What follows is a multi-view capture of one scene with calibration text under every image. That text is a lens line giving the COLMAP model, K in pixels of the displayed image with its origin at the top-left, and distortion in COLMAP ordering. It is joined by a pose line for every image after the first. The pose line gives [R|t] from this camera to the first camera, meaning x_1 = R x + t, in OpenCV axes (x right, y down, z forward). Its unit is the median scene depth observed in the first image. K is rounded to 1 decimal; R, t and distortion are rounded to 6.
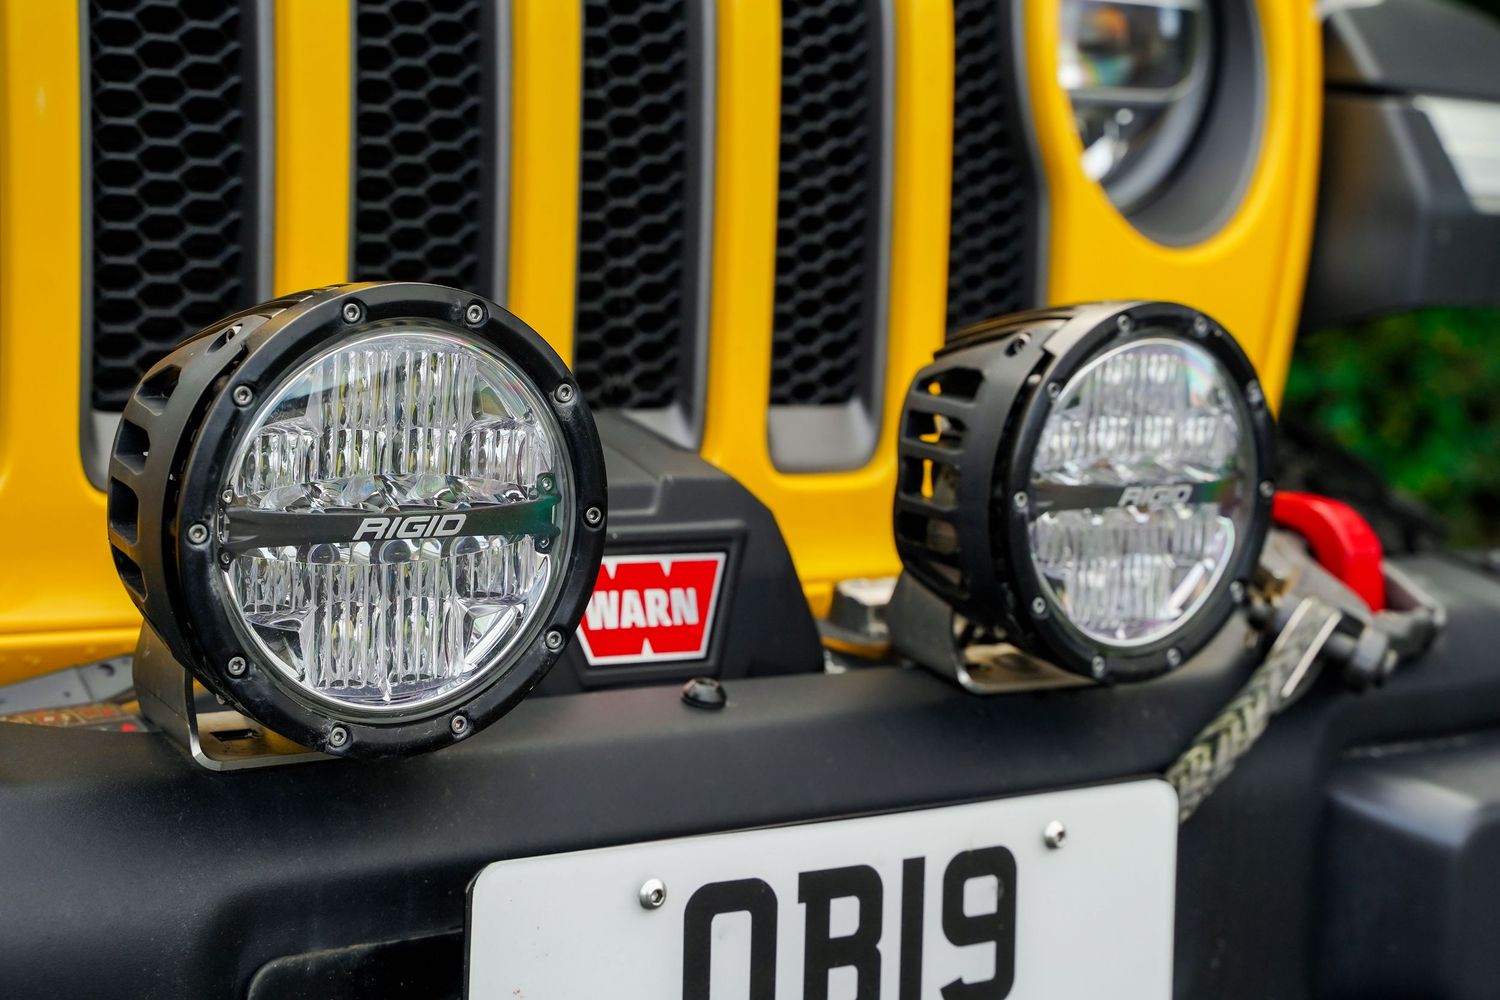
lens RADIAL K [[2641.4, 0, 750.0], [0, 2641.4, 500.0], [0, 0, 1]] dist [0.177310, 0.236260]
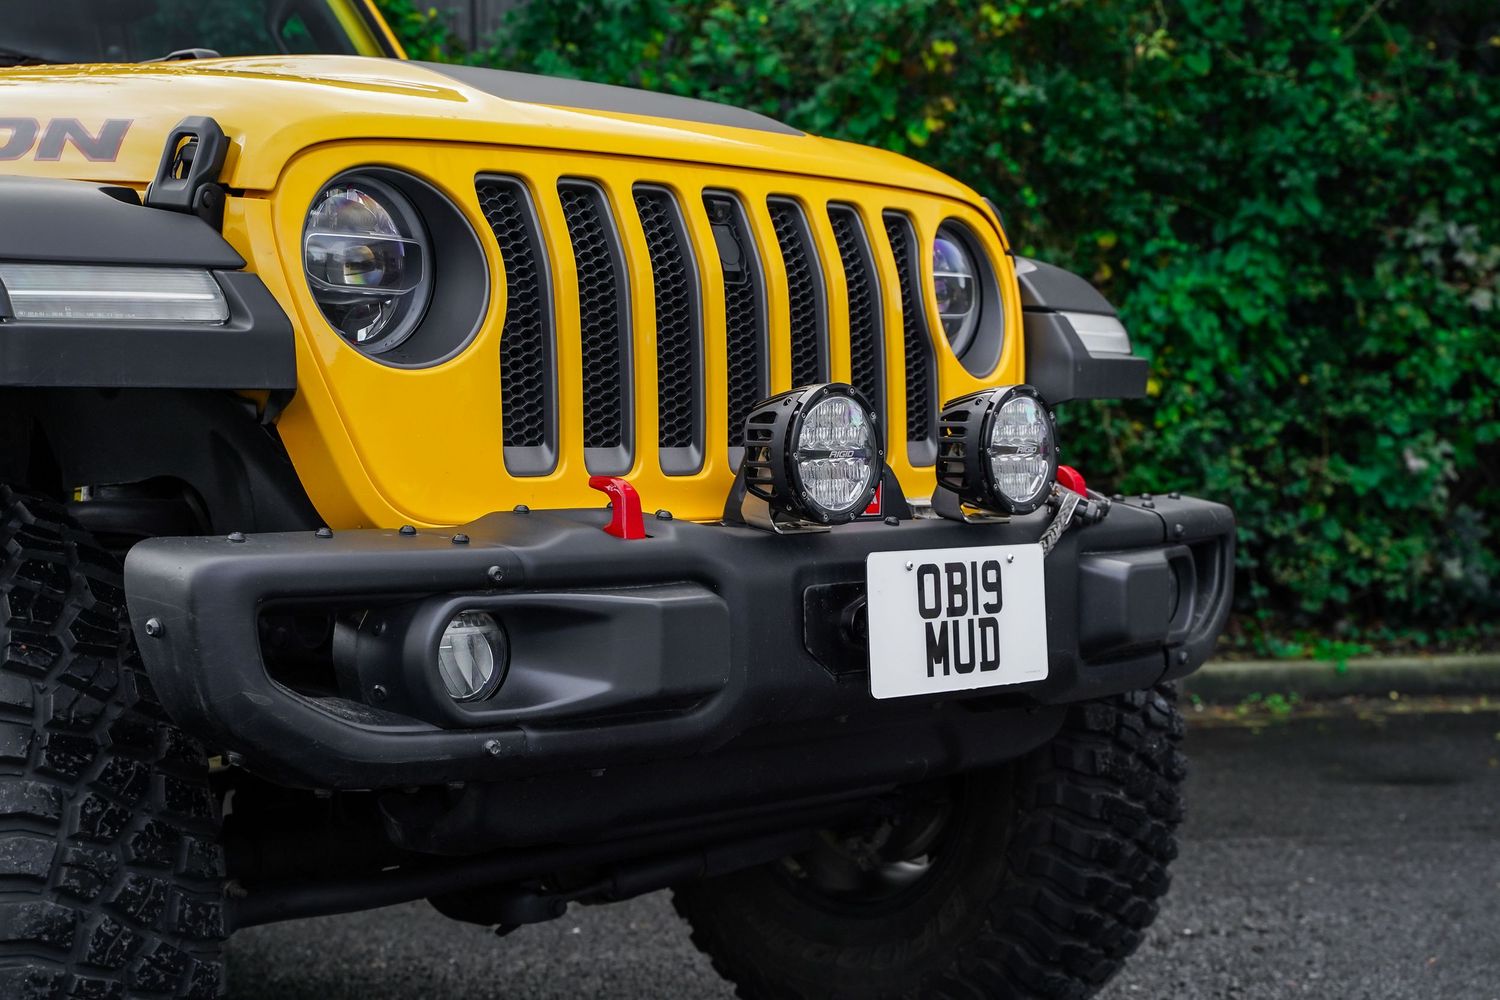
lens RADIAL K [[2641.4, 0, 750.0], [0, 2641.4, 500.0], [0, 0, 1]] dist [0.177310, 0.236260]
pose [[0.979644, -0.056191, 0.192717, -0.709777], [0.070955, 0.994979, -0.070583, 0.236651], [-0.187783, 0.082820, 0.978713, -1.793870]]
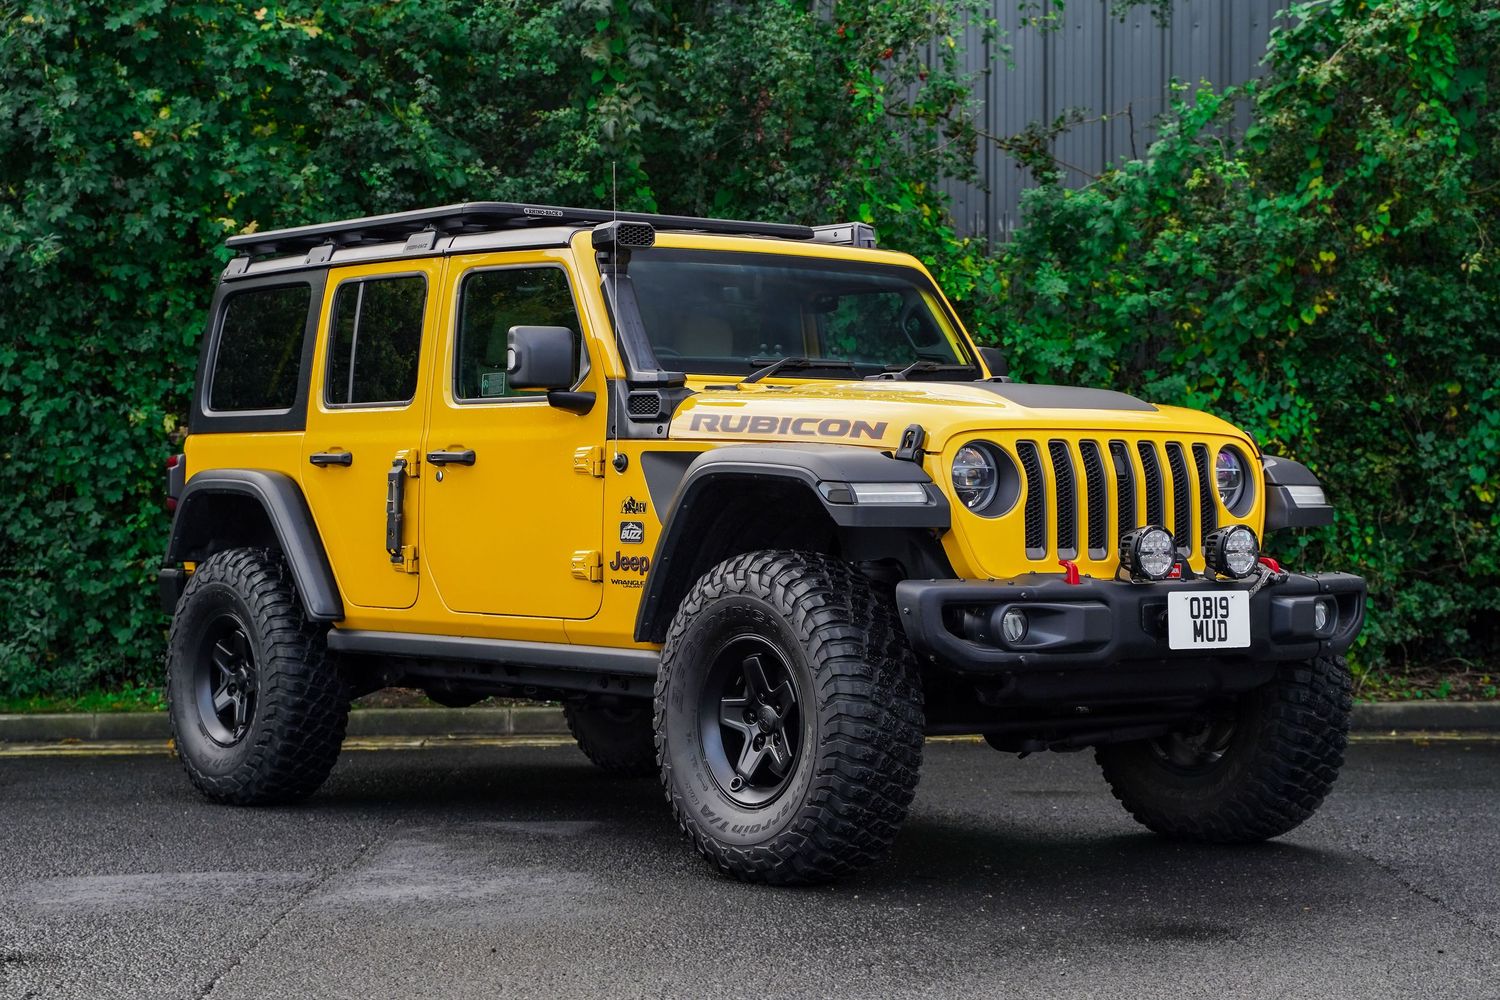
lens RADIAL K [[2984.0, 0, 750.0], [0, 2984.0, 500.0], [0, 0, 1]] dist [0.139048, 0.234241]
pose [[0.998877, -0.041091, 0.023598, -1.331480], [0.043367, 0.993439, -0.105826, 0.643841], [-0.019095, 0.106731, 0.994105, -6.870644]]
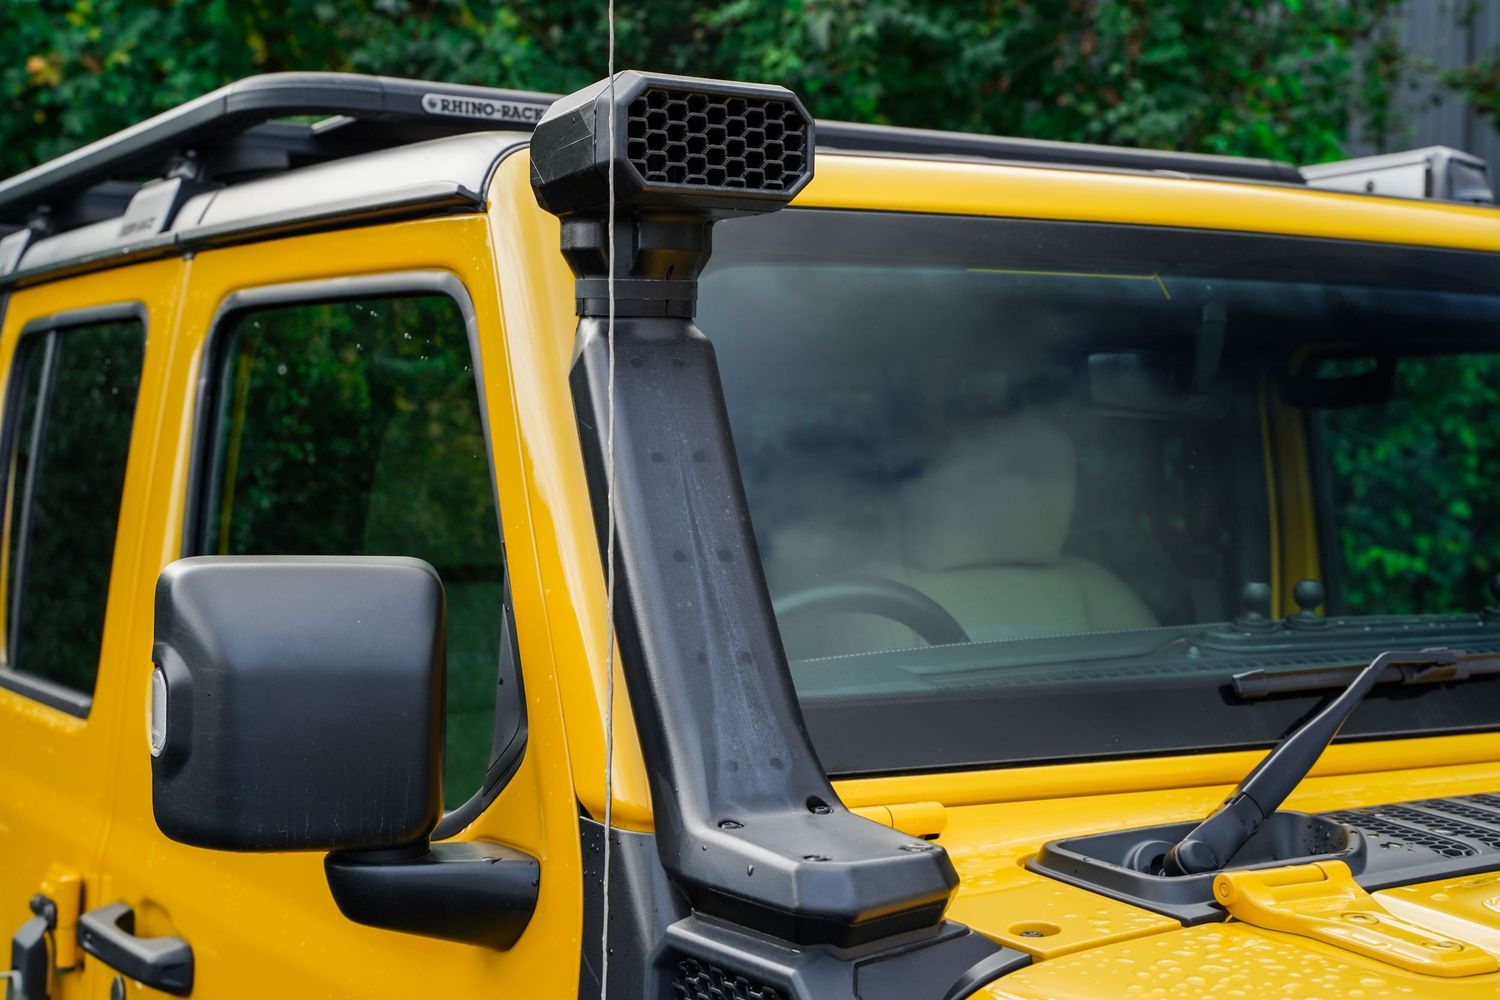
lens RADIAL K [[2213.2, 0, 750.0], [0, 2213.2, 500.0], [0, 0, 1]] dist [0.120984, 0.050677]
pose [[0.995242, -0.038295, -0.089596, -1.293625], [0.030484, 0.995744, -0.086979, -0.713144], [0.092546, 0.083834, 0.992173, 0.350367]]
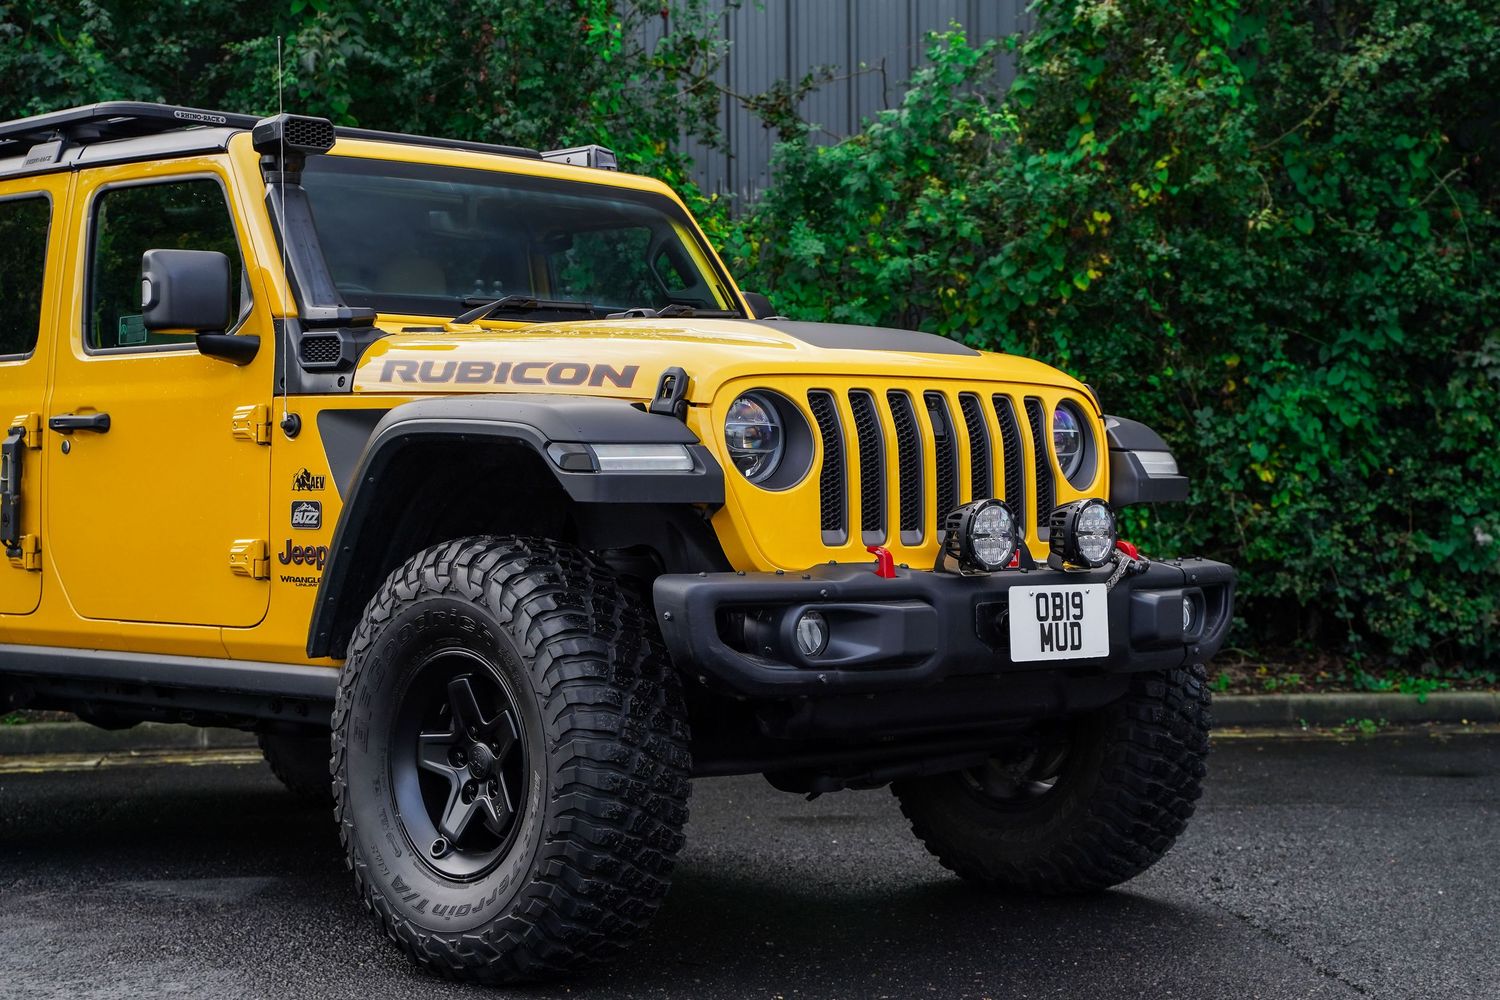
lens RADIAL K [[2641.4, 0, 750.0], [0, 2641.4, 500.0], [0, 0, 1]] dist [0.177310, 0.236260]
pose [[0.991800, -0.047148, 0.118785, -1.193938], [0.059190, 0.993227, -0.099981, 0.430071], [-0.113266, 0.106192, 0.987873, -4.282898]]
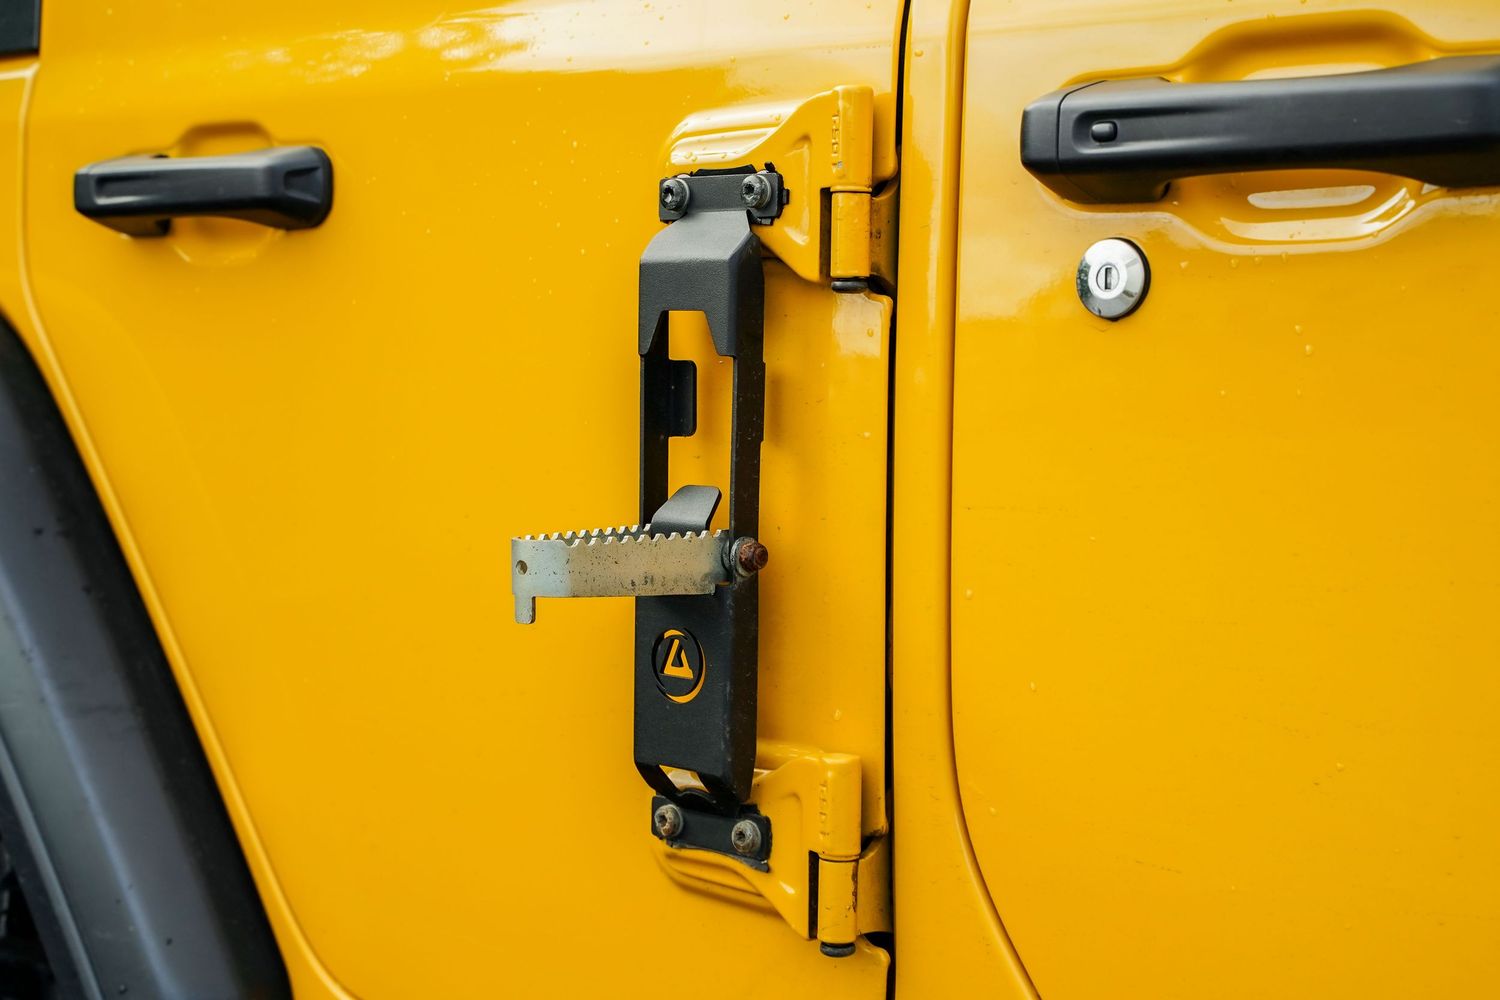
lens RADIAL K [[2213.2, 0, 750.0], [0, 2213.2, 500.0], [0, 0, 1]] dist [0.120984, 0.050677]
pose [[0.981207, -0.061953, 0.182745, -2.398419], [0.064740, 0.997859, -0.009319, -0.366337], [-0.181776, 0.020975, 0.983116, 1.513215]]
